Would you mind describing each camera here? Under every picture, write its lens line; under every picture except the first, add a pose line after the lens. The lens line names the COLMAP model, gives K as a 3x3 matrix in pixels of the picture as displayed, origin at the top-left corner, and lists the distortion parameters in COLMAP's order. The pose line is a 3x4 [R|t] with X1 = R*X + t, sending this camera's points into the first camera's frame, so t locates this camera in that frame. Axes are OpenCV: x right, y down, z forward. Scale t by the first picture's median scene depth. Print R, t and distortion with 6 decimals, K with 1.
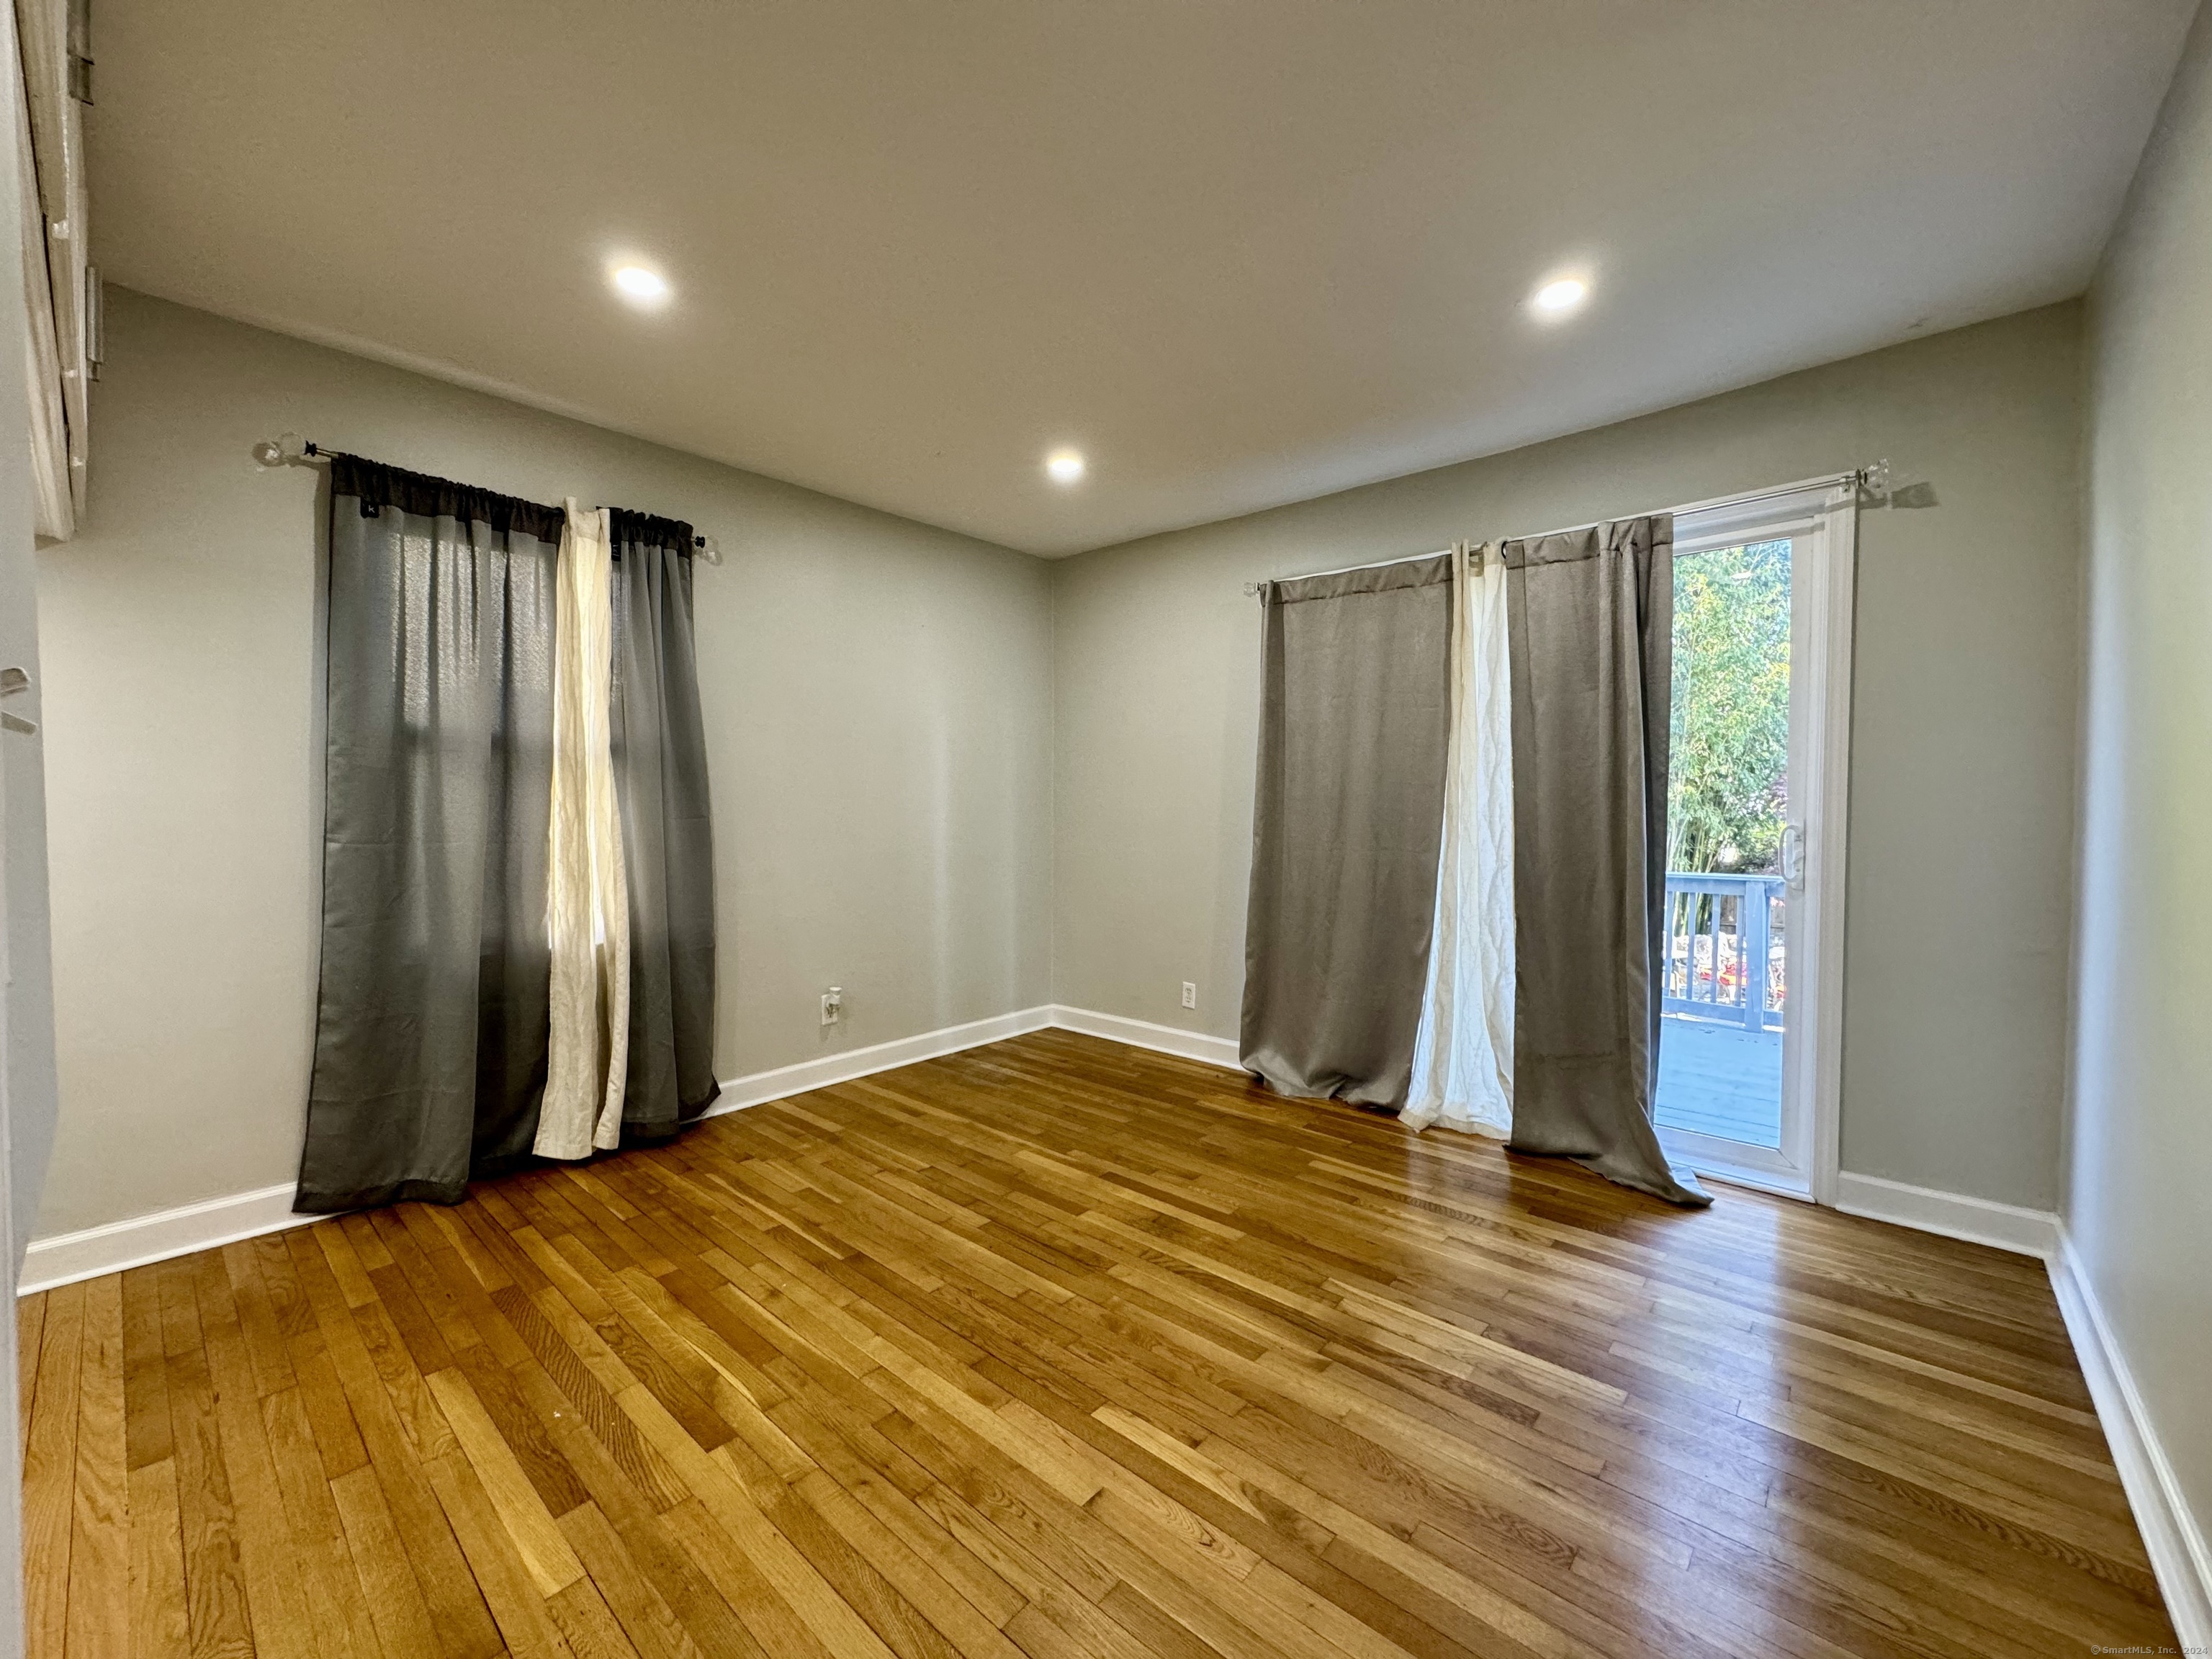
lens RADIAL K [[883.4, 0, 1110.6], [0, 883.4, 824.4], [0, 0, 1]] dist [-0.001047, -0.000074]
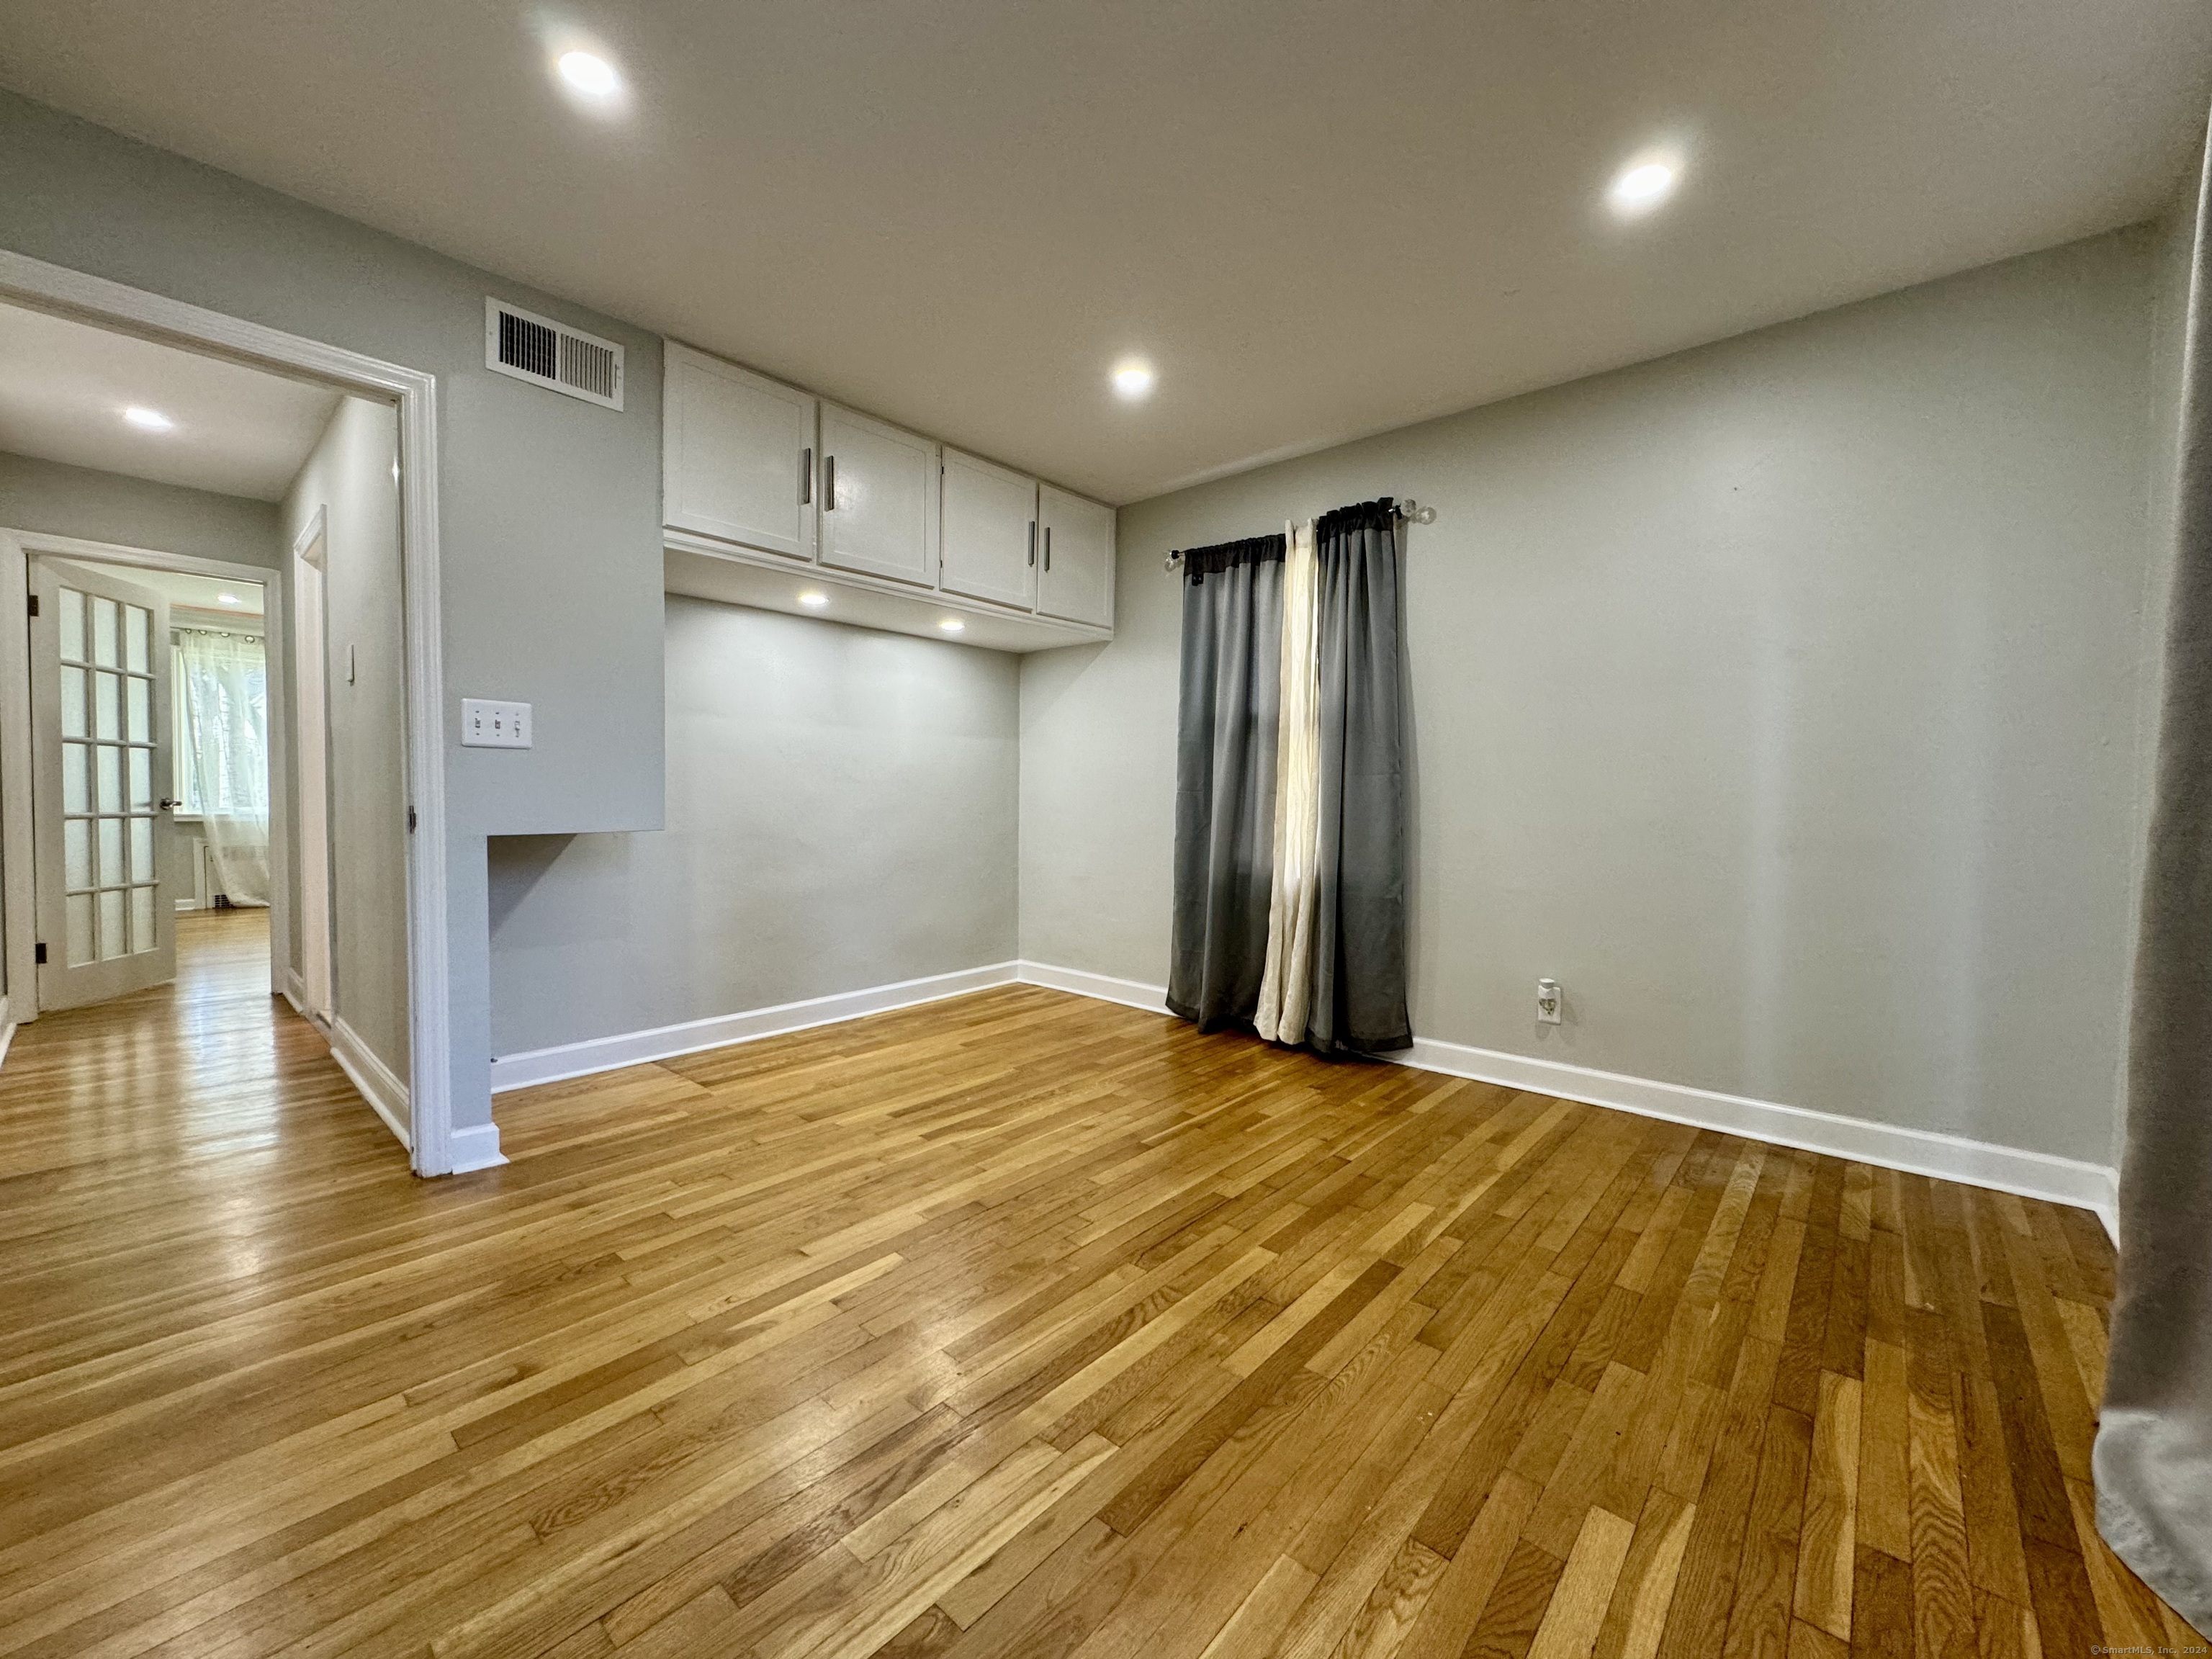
lens RADIAL K [[883.4, 0, 1094.7], [0, 883.4, 826.4], [0, 0, 1]] dist [-0.001047, -0.000074]
pose [[-0.013228, 0.031566, -0.999414, 0.683808], [-0.028227, 0.999091, 0.031930, 0.035633], [0.999514, 0.028633, -0.012325, 0.766454]]
